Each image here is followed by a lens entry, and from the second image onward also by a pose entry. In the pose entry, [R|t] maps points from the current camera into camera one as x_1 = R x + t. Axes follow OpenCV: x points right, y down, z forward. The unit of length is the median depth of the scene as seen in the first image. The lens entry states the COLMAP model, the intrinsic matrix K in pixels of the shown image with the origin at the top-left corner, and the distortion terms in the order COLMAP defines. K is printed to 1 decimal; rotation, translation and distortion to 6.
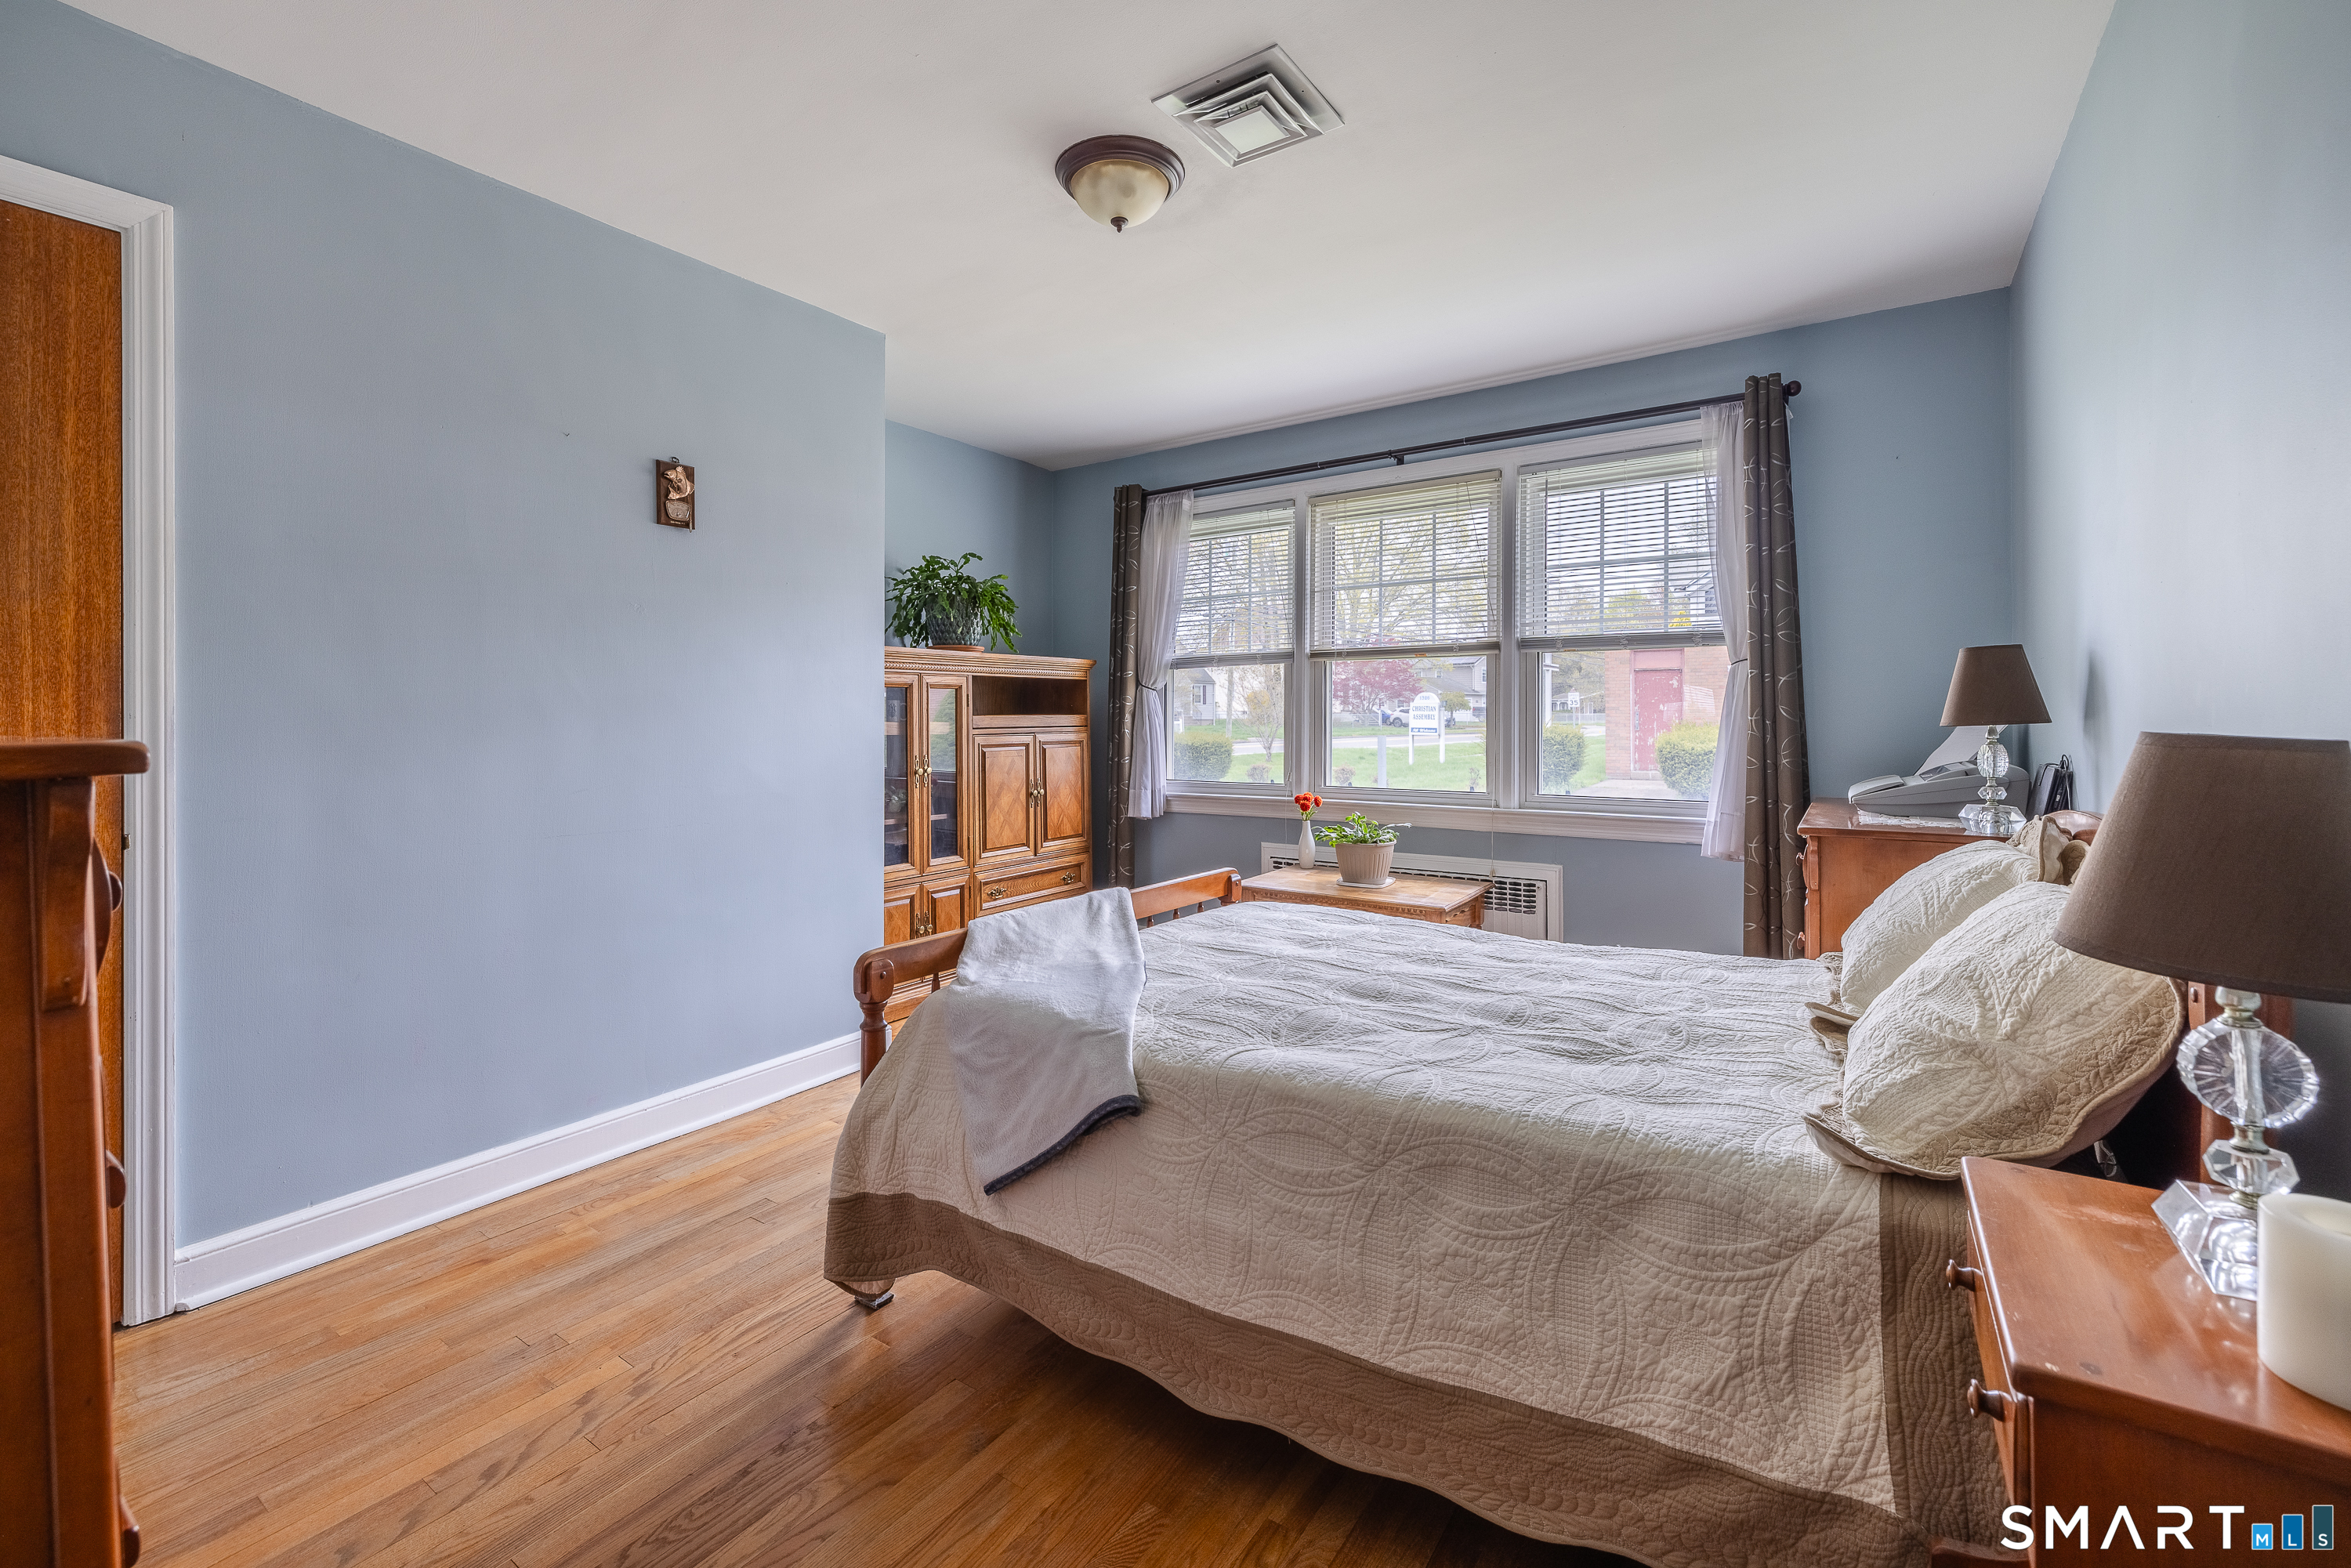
lens RADIAL K [[1008.0, 0, 1167.9], [0, 1008.0, 726.9], [0, 0, 1]] dist [0.000157, -0.000019]
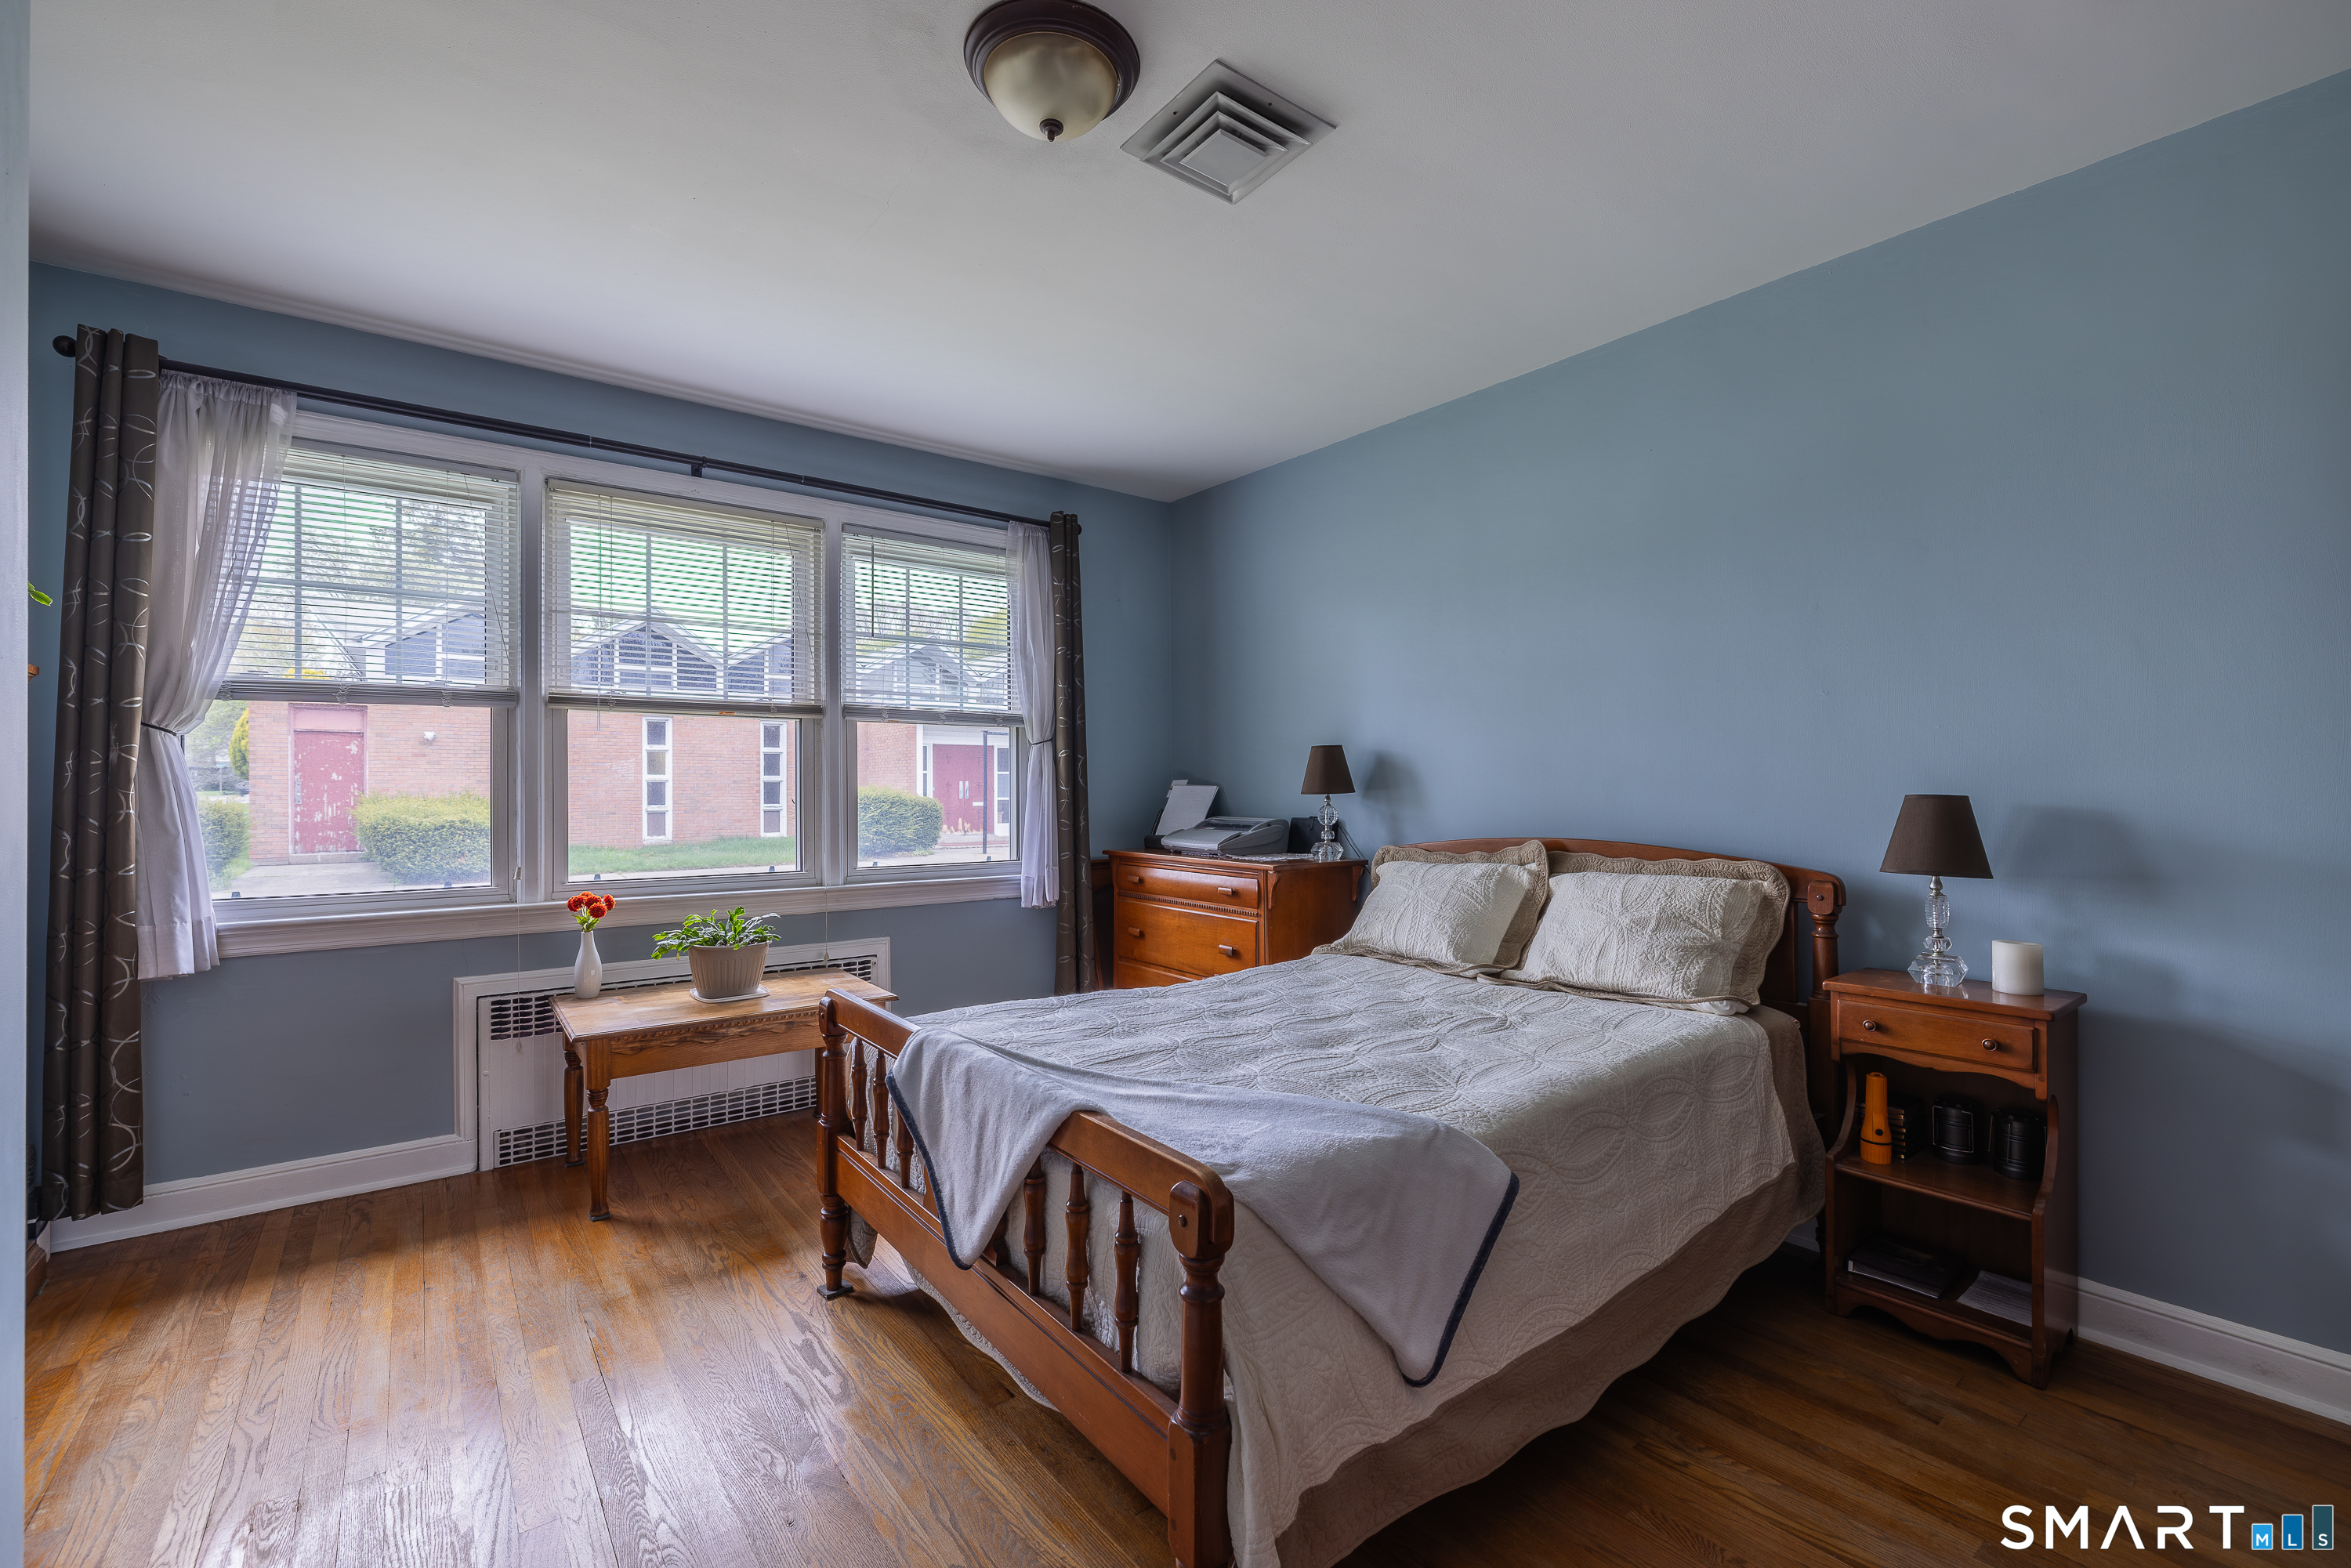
lens RADIAL K [[991.0, 0, 1159.2], [0, 991.0, 796.2], [0, 0, 1]] dist [0.001873, 0.000042]
pose [[0.310755, -0.005649, 0.950473, -0.429248], [0.007635, 0.999965, 0.003446, -0.002535], [-0.950459, 0.006186, 0.310788, 0.413937]]
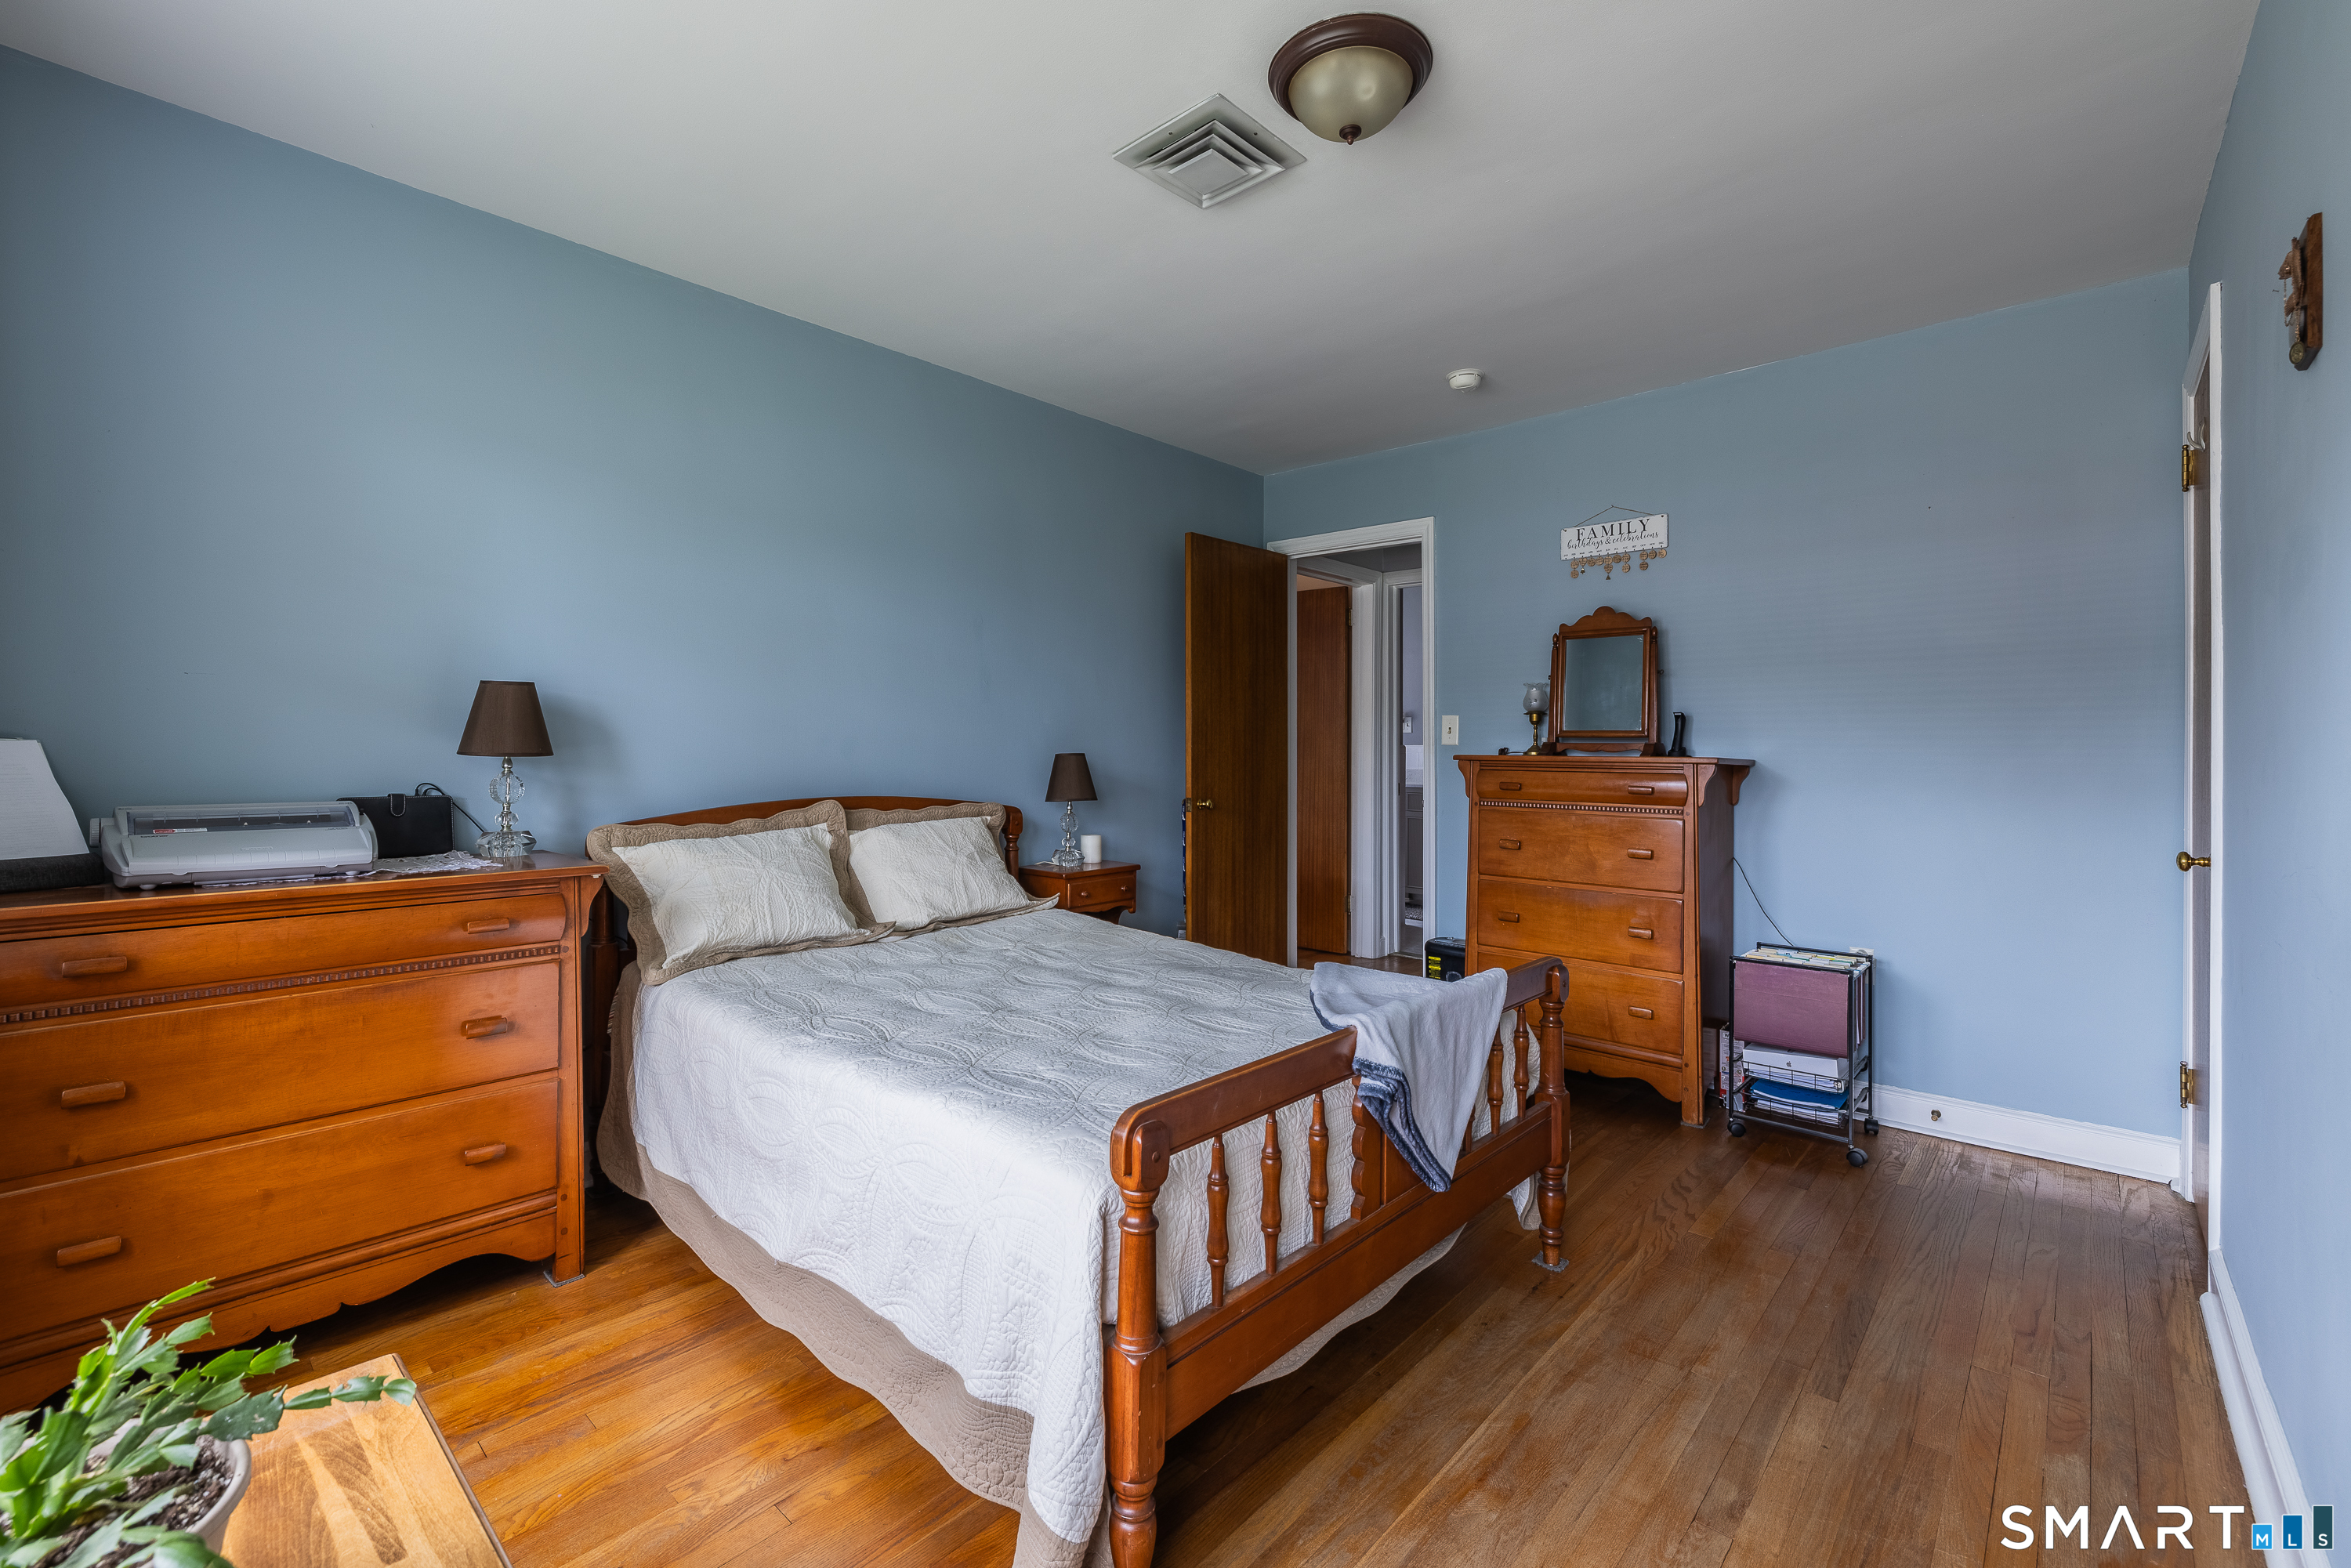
lens RADIAL K [[1036.4, 0, 1177.2], [0, 1036.4, 755.4], [0, 0, 1]] dist [0.001570, 0.000040]
pose [[-0.993829, -0.005579, 0.110784, 0.001067], [-0.004147, 0.999905, 0.013149, -0.009934], [-0.110847, 0.012609, -0.993757, 1.102532]]
